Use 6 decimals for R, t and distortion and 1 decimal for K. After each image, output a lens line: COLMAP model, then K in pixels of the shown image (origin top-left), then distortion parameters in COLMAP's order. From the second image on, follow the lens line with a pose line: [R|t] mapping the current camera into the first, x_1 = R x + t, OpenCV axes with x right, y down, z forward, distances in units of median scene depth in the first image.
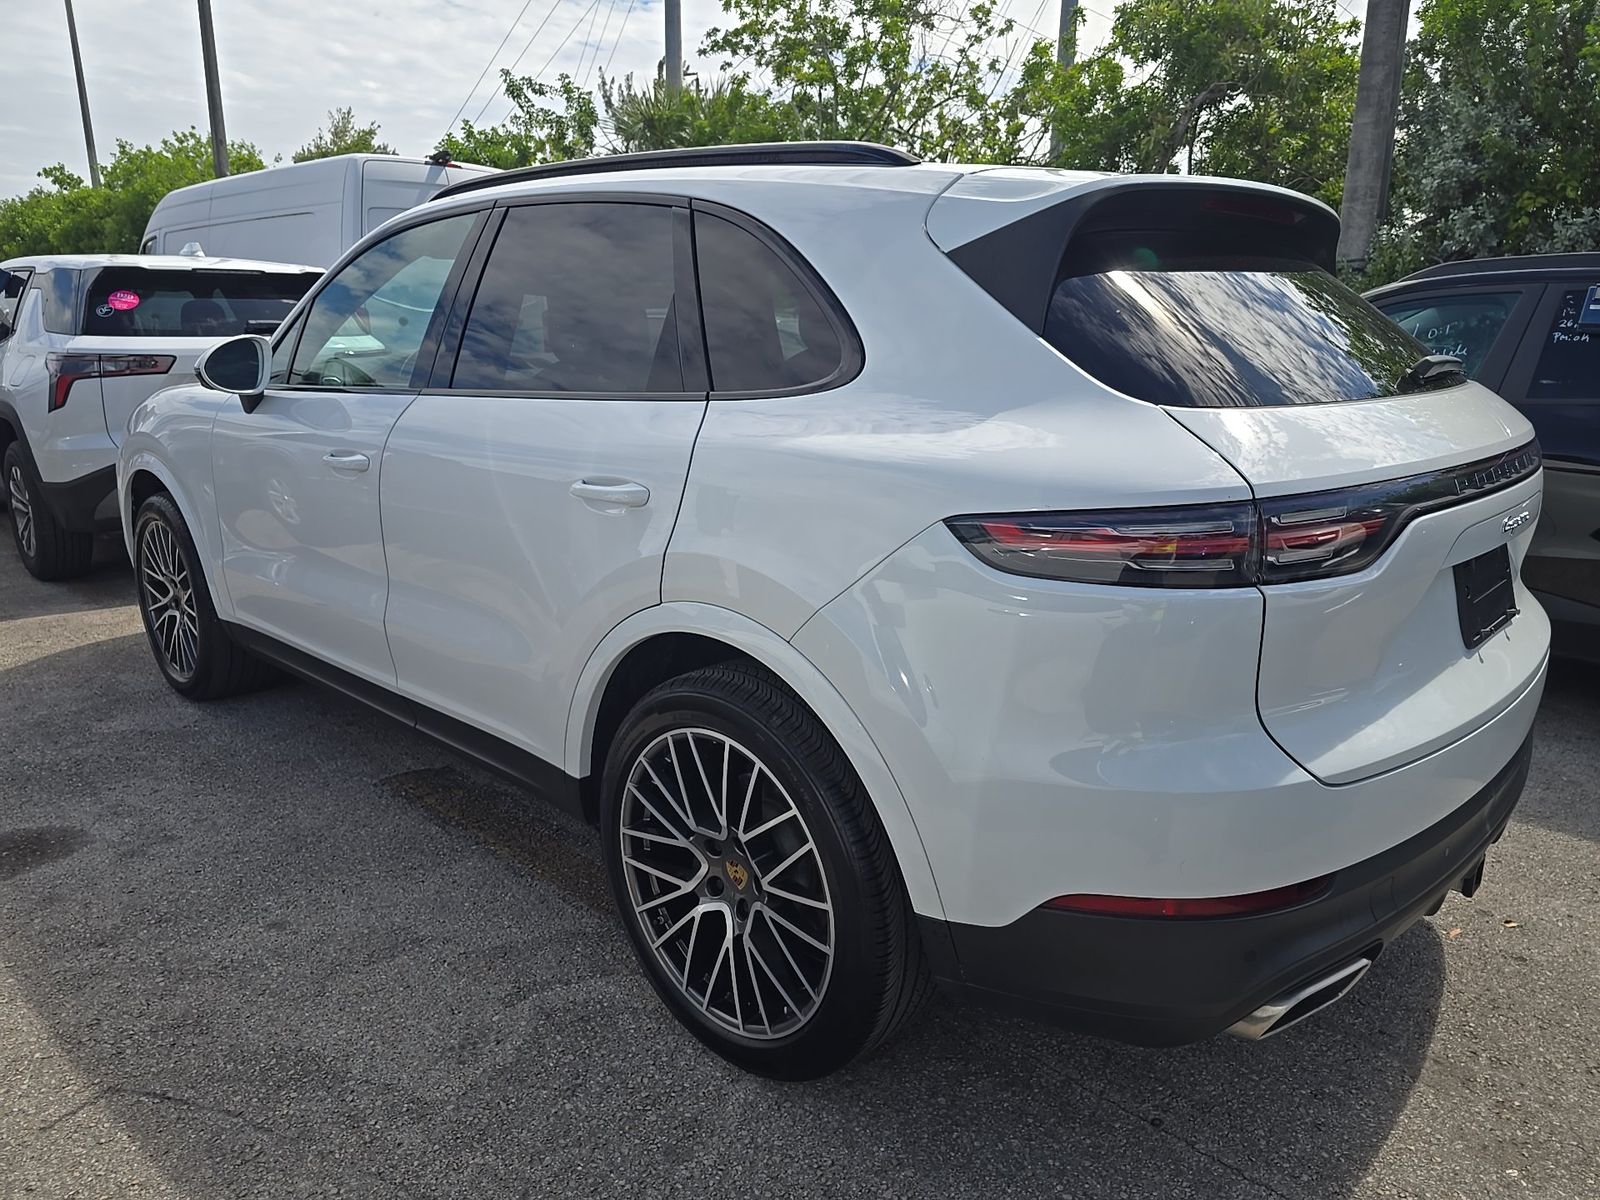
lens RADIAL K [[1088.7, 0, 793.7], [0, 1088.7, 605.6], [0, 0, 1]] dist [0.031739, -0.024127]
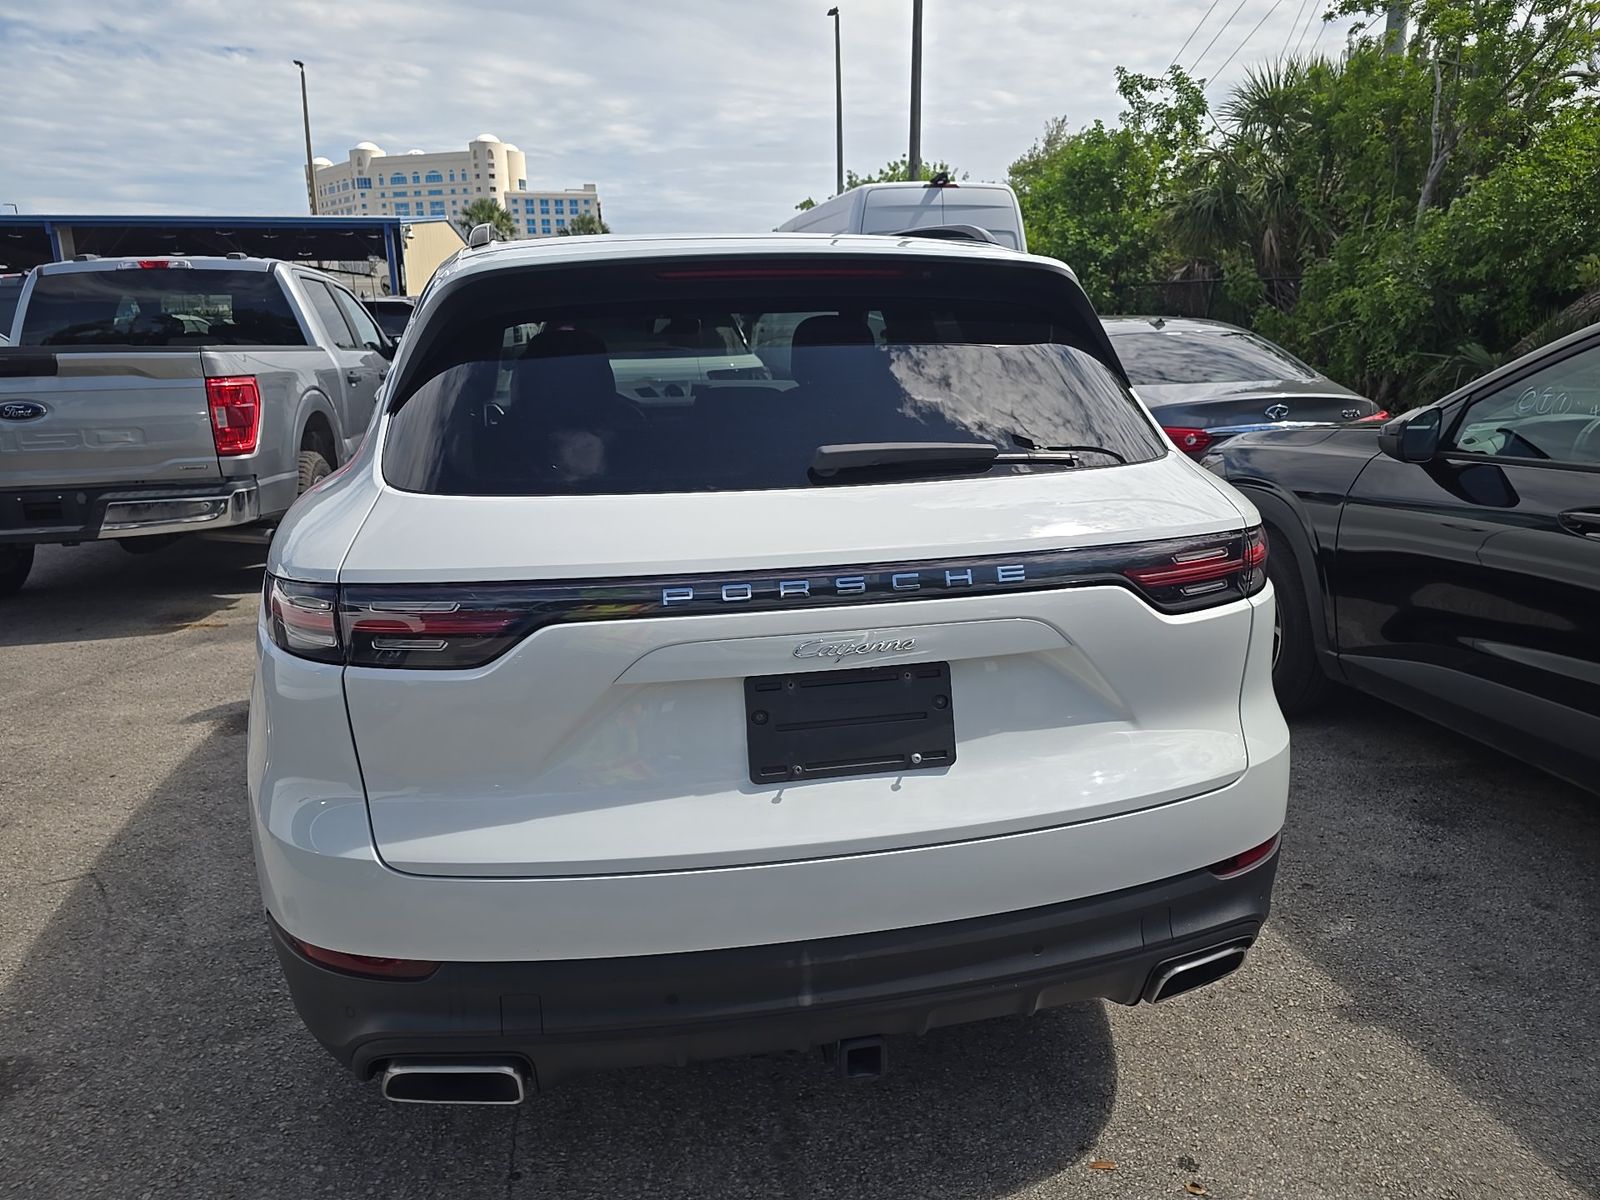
lens RADIAL K [[1088.7, 0, 816.1], [0, 1088.7, 595.6], [0, 0, 1]] dist [0.031739, -0.024127]
pose [[0.827903, 0.113588, -0.549250, 0.111665], [-0.114391, 0.992891, 0.032909, -0.013854], [0.549083, 0.035584, 0.835010, 0.030146]]
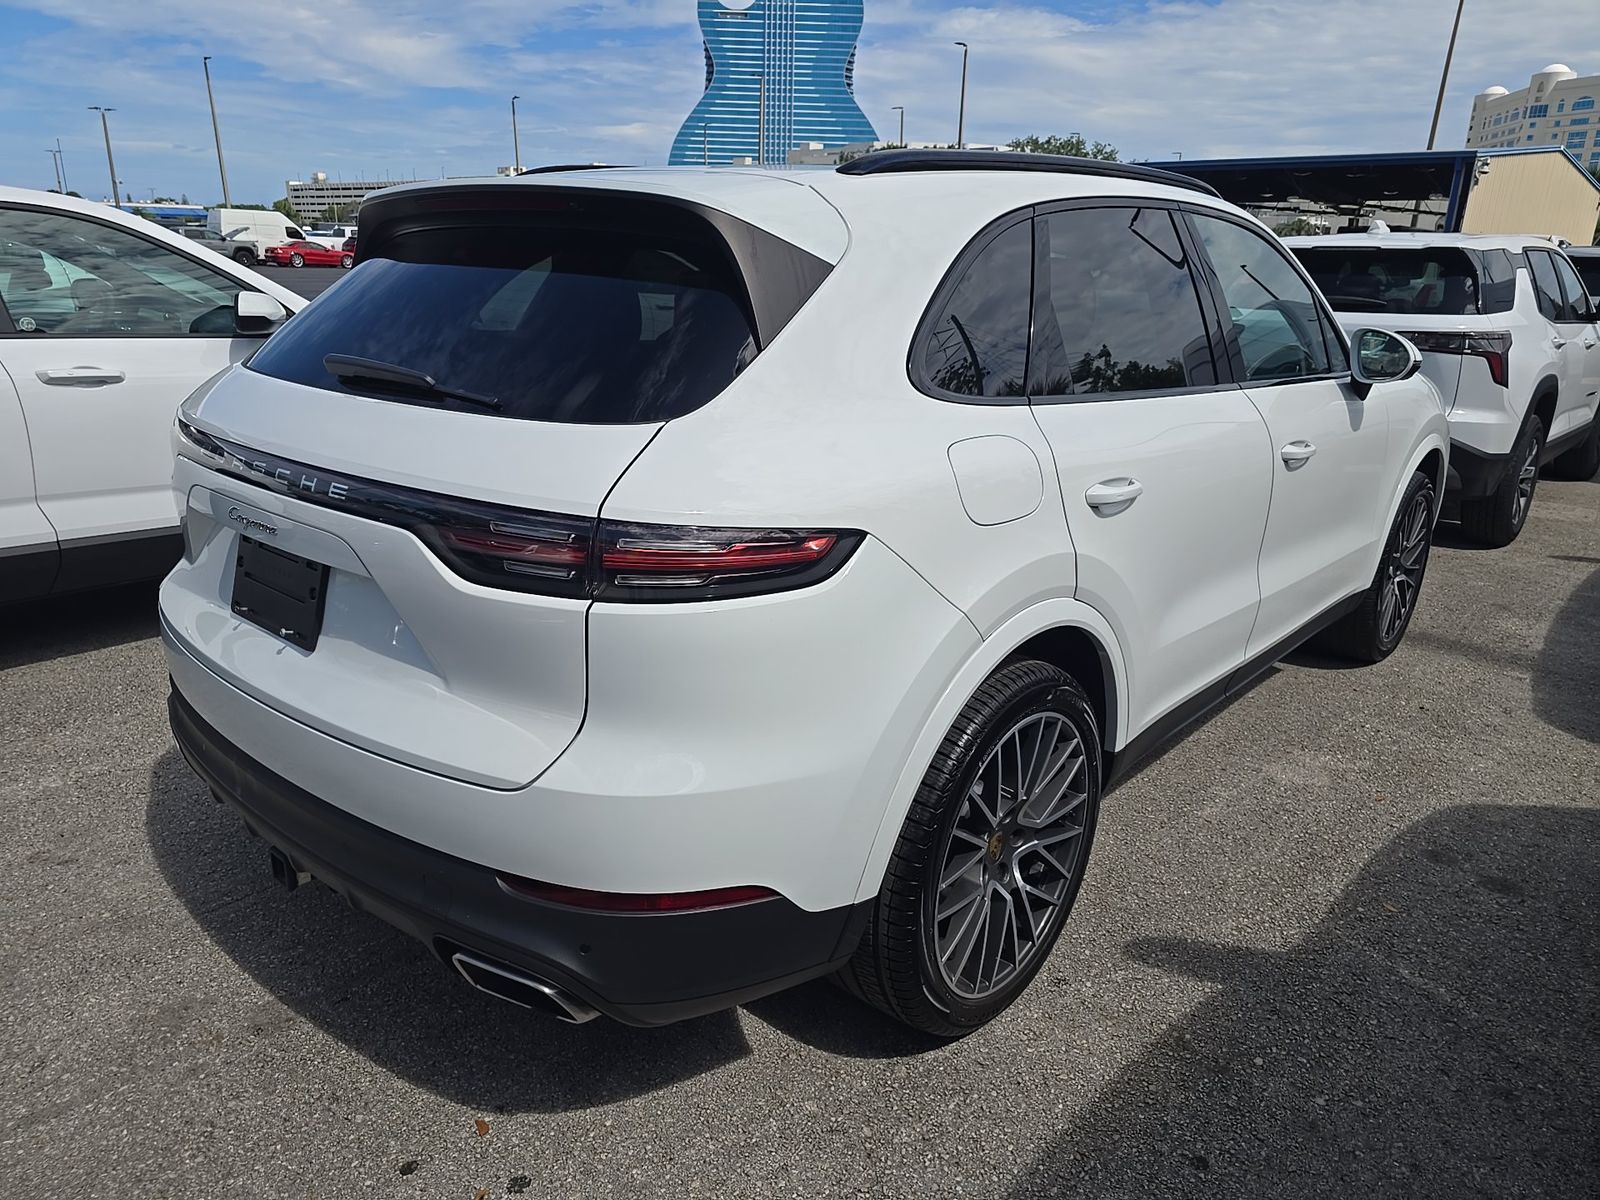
lens RADIAL K [[1088.7, 0, 809.9], [0, 1088.7, 602.7], [0, 0, 1]] dist [0.031739, -0.024127]
pose [[0.057159, 0.293723, -0.954180, 0.170298], [-0.274238, 0.923598, 0.267881, -0.041911], [0.959962, 0.246361, 0.133342, 0.141611]]
